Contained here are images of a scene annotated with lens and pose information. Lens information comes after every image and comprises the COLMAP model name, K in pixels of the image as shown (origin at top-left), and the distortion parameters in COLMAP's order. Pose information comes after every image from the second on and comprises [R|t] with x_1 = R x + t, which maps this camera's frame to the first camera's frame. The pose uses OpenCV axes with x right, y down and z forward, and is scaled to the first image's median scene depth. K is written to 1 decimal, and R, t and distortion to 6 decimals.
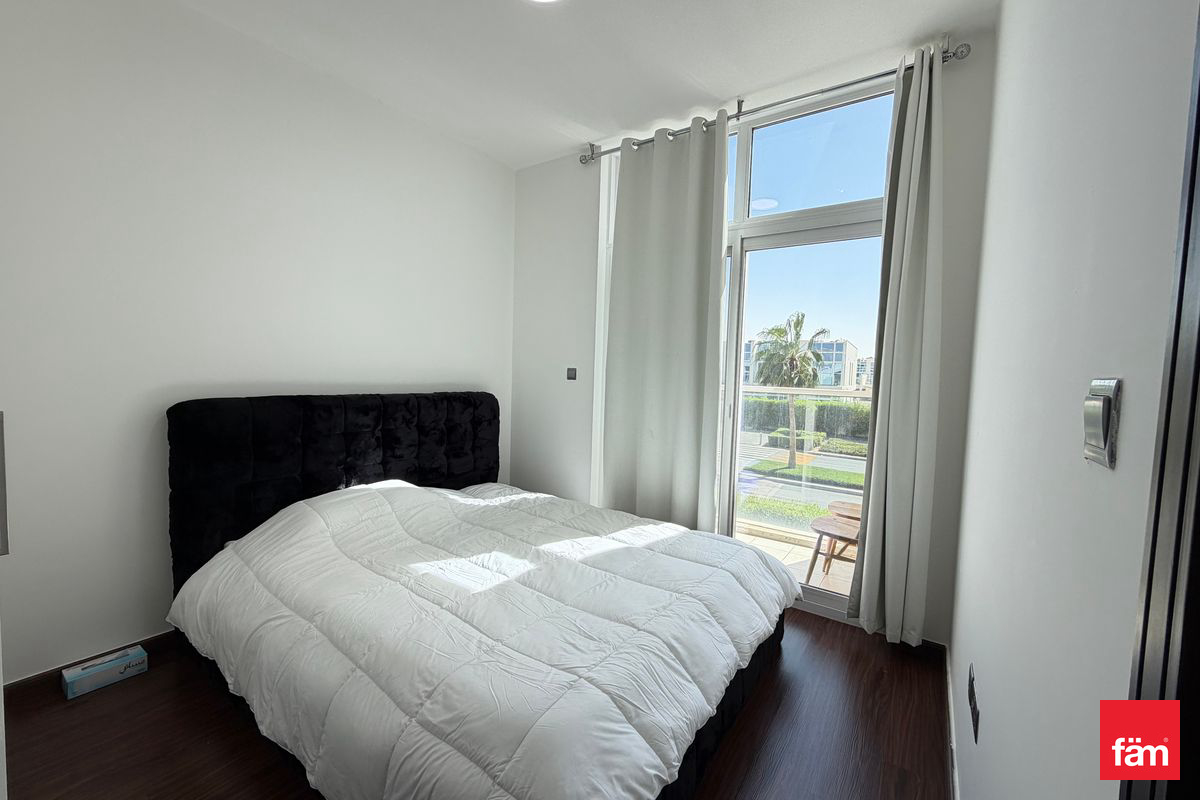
lens RADIAL K [[478.1, 0, 593.3], [0, 478.1, 400.4], [0, 0, 1]] dist [-0.004769, 0.000304]
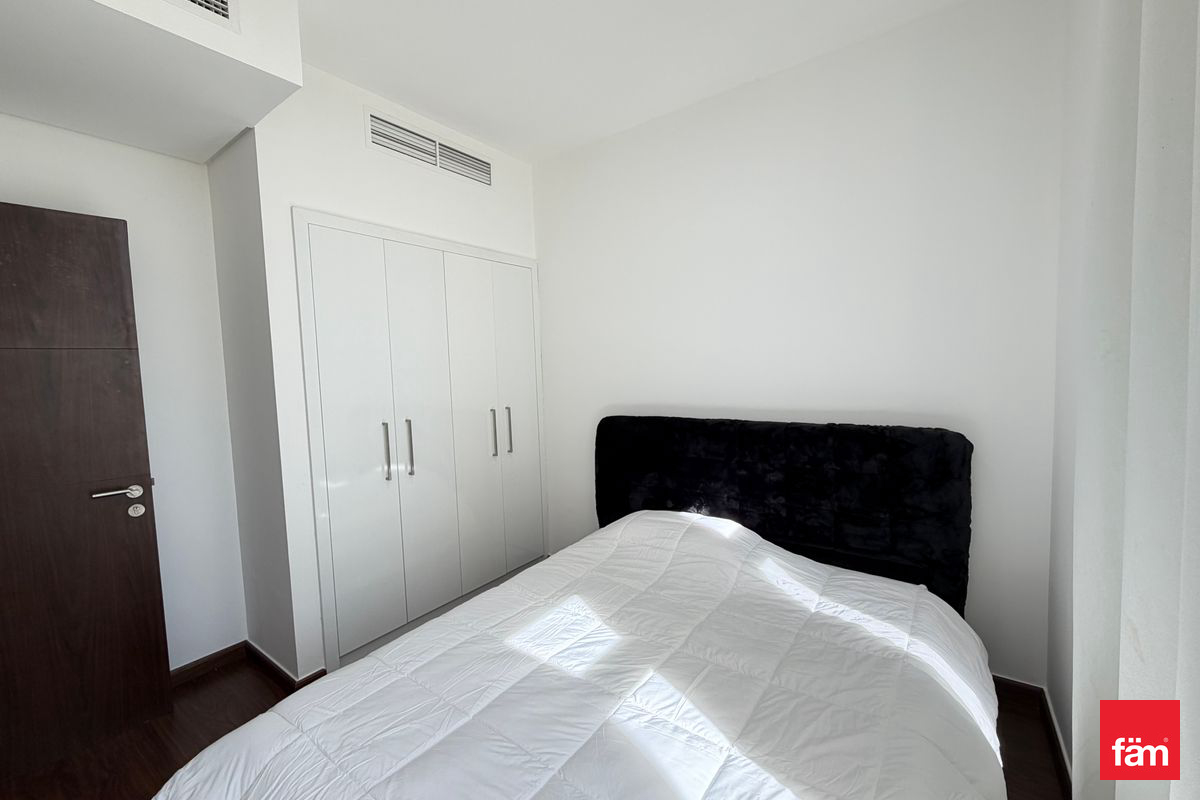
lens RADIAL K [[478.1, 0, 598.6], [0, 478.1, 399.0], [0, 0, 1]] dist [-0.004769, 0.000304]
pose [[-0.009356, 0.029723, -0.999514, 0.485133], [-0.032469, 0.999022, 0.030012, -0.078940], [0.999429, 0.032734, -0.008381, 0.835905]]
